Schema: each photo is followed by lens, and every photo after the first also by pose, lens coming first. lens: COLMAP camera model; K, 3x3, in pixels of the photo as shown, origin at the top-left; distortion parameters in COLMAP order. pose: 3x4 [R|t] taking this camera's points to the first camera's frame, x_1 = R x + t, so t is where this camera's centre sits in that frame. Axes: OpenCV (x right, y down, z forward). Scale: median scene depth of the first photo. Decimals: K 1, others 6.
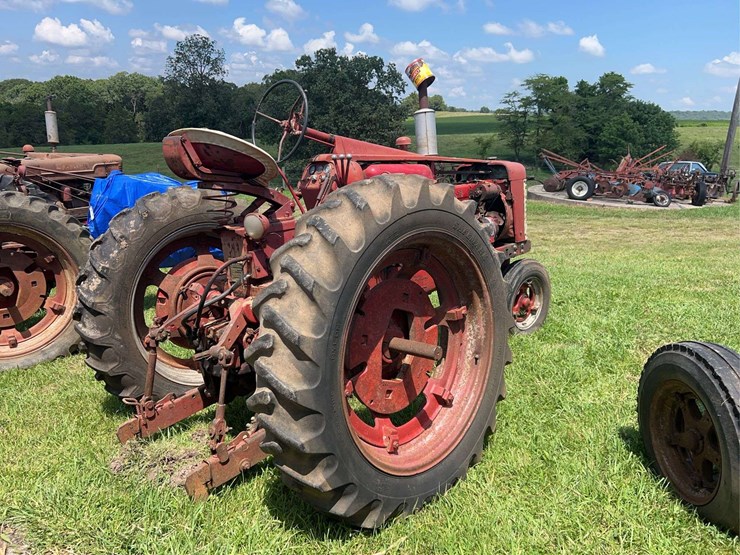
lens RADIAL K [[560.5, 0, 370.0], [0, 560.5, 277.5], [0, 0, 1]] dist [0.051453, -0.055173]
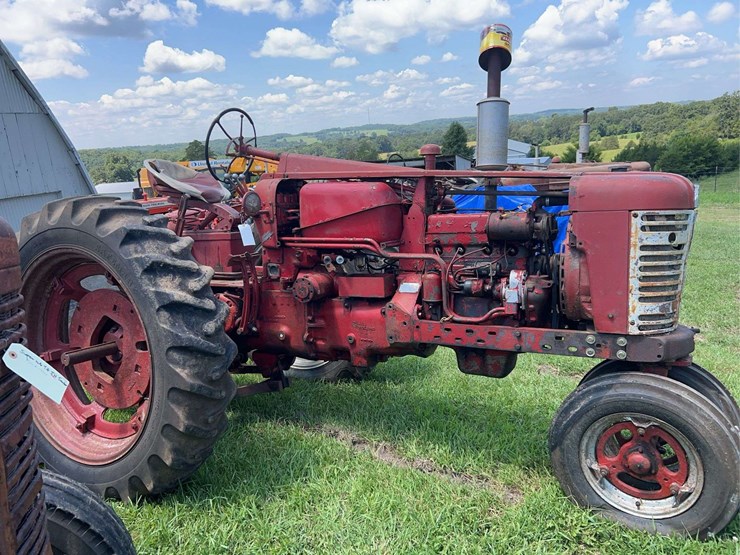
lens RADIAL K [[564.0, 0, 372.4], [0, 564.0, 279.9], [0, 0, 1]] dist [0.039098, -0.048796]
pose [[0.267260, 0.173512, -0.947874, 1.128721], [-0.174713, 0.976078, 0.129413, -0.228812], [0.947654, 0.131019, 0.291181, 1.062298]]
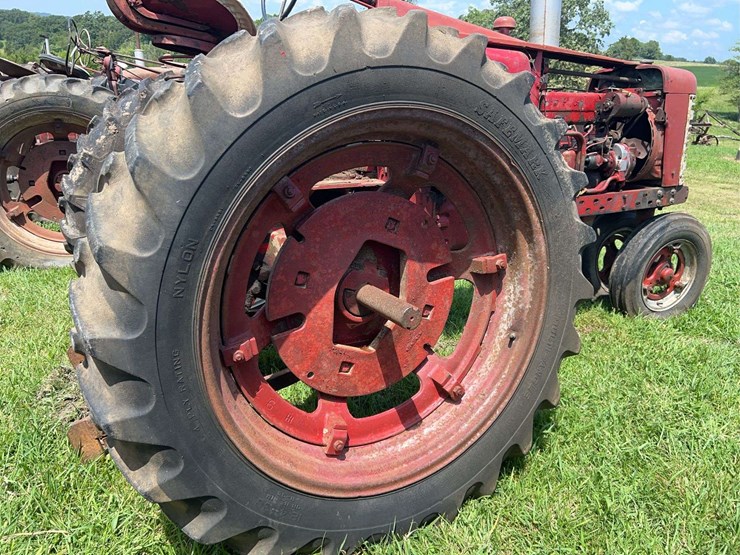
lens RADIAL K [[560.5, 0, 370.0], [0, 560.5, 277.5], [0, 0, 1]] dist [0.051453, -0.055173]
pose [[0.949473, 0.140849, -0.280469, 0.209797], [-0.115736, 0.987793, 0.104259, 0.029513], [0.291730, -0.066530, 0.954184, 0.357704]]
